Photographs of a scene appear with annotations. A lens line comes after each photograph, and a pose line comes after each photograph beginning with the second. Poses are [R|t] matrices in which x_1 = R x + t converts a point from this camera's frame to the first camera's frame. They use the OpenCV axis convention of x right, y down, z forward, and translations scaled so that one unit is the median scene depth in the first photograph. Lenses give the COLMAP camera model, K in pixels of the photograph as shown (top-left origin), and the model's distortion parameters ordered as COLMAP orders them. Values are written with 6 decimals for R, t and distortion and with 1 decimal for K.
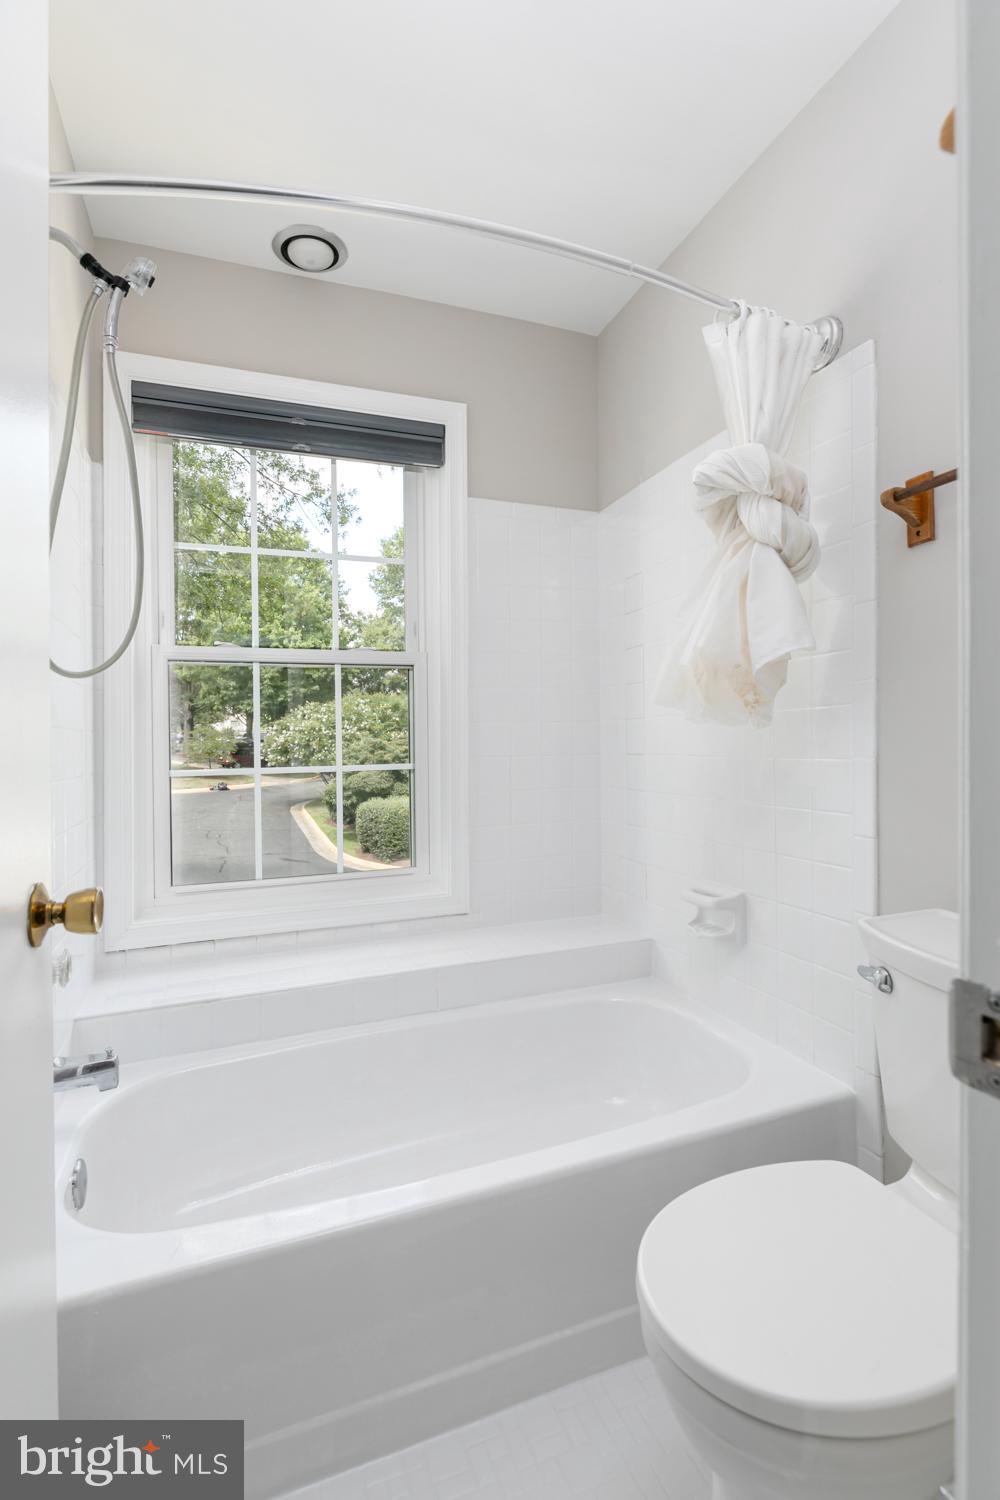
lens RADIAL K [[744.7, 0, 510.6], [0, 744.7, 733.0], [0, 0, 1]] dist [-0.001069, -0.000479]
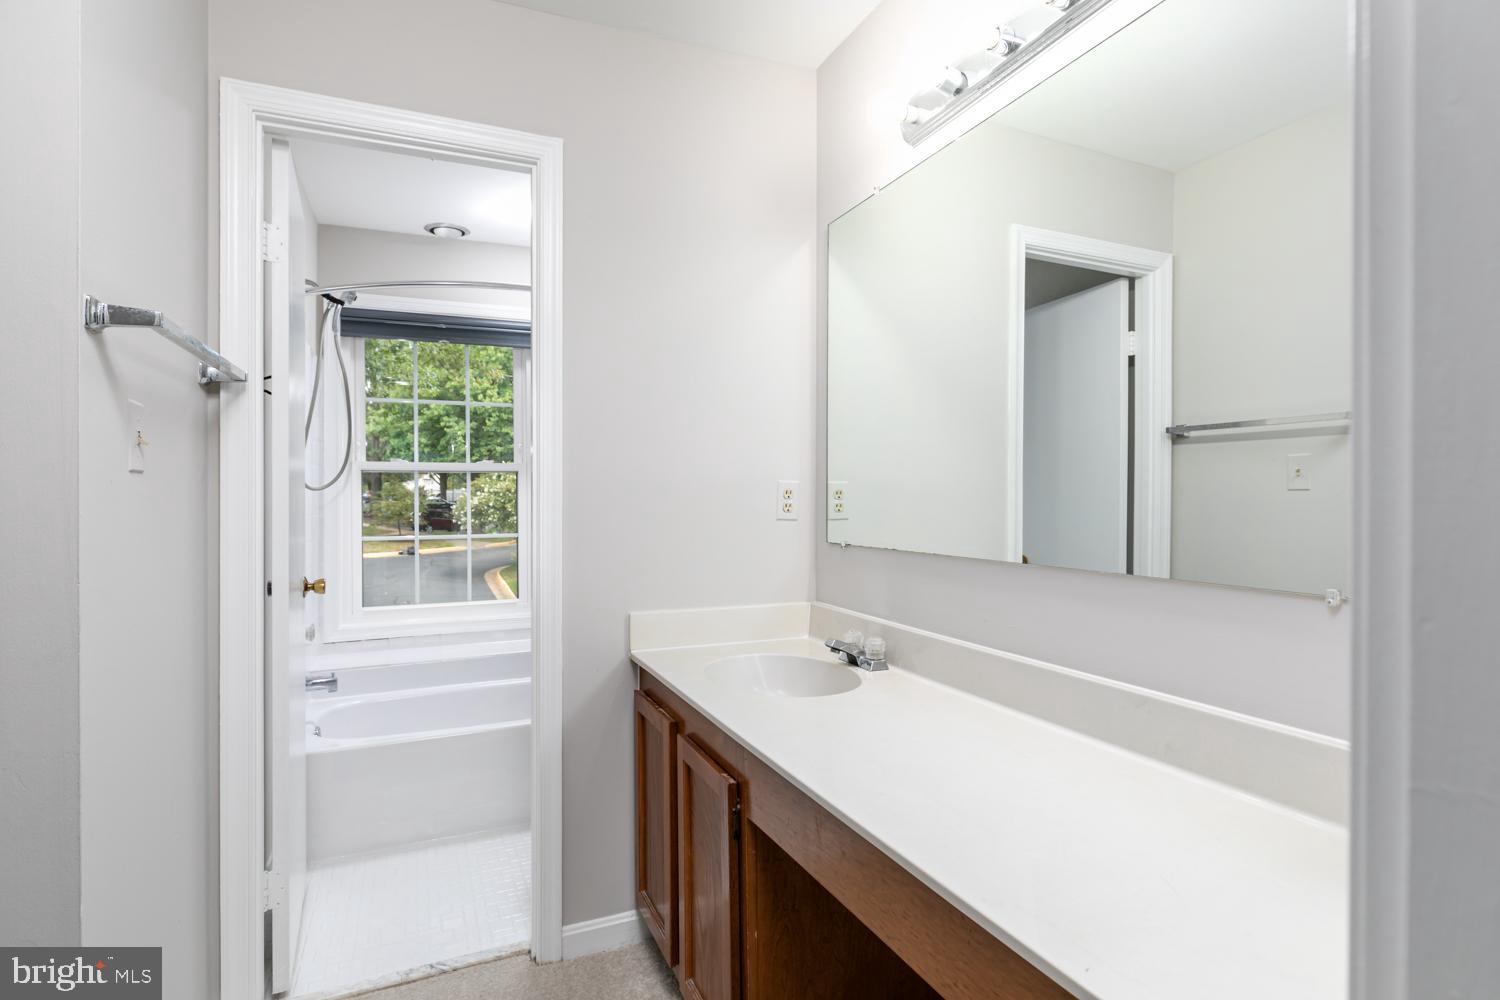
lens RADIAL K [[767.5, 0, 741.7], [0, 767.5, 496.6], [0, 0, 1]] dist [0.005226, 0.001233]
pose [[0.999358, 0.003326, 0.035674, 0.344452], [-0.003361, 0.999994, 0.000911, -0.045059], [-0.035670, -0.001030, 0.999363, -0.784091]]
